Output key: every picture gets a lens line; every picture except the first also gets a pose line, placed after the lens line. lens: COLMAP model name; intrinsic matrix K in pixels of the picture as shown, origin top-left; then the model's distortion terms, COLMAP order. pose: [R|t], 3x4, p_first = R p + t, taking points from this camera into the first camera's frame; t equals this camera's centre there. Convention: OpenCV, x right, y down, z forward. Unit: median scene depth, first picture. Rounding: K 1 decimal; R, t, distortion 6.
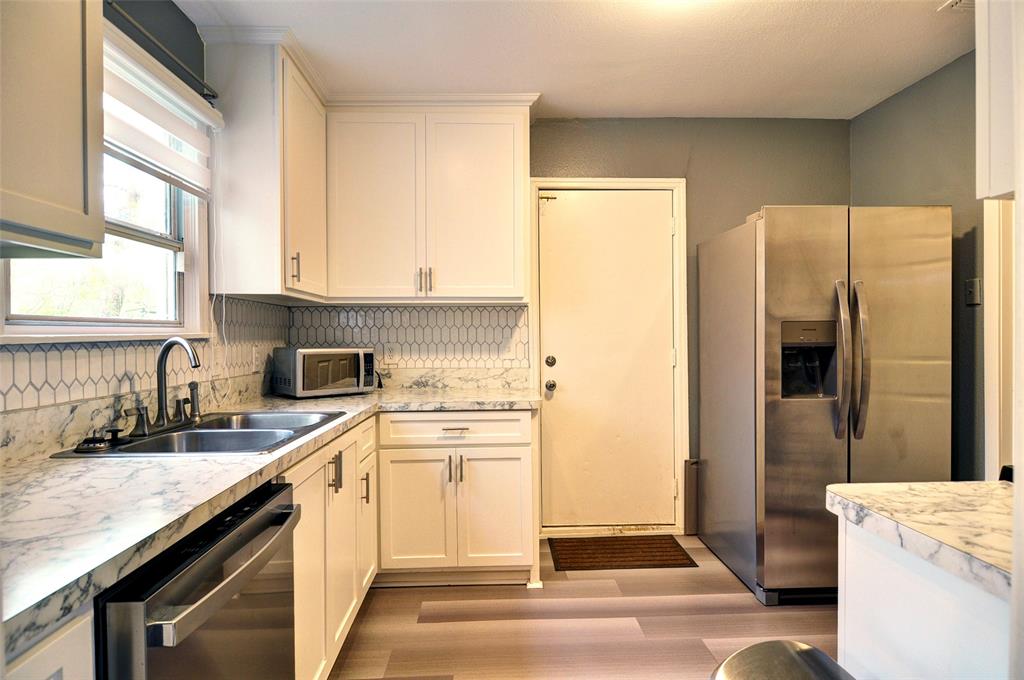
lens RADIAL K [[540.4, 0, 512.0], [0, 540.4, 337.9], [0, 0, 1]] dist [-0.003573, -0.001393]
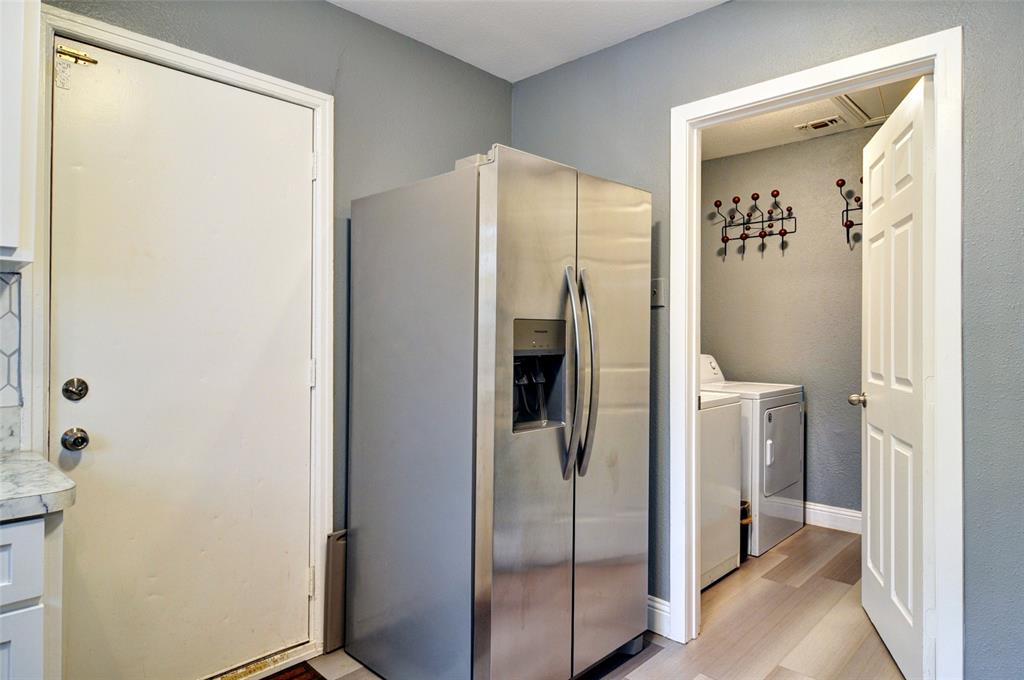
lens RADIAL K [[607.2, 0, 504.1], [0, 607.2, 326.9], [0, 0, 1]] dist [-0.000756, -0.004974]
pose [[0.726159, 0.021164, 0.687201, -0.024803], [-0.003759, 0.999633, -0.026814, -0.000175], [-0.687516, 0.016888, 0.725973, 0.337581]]
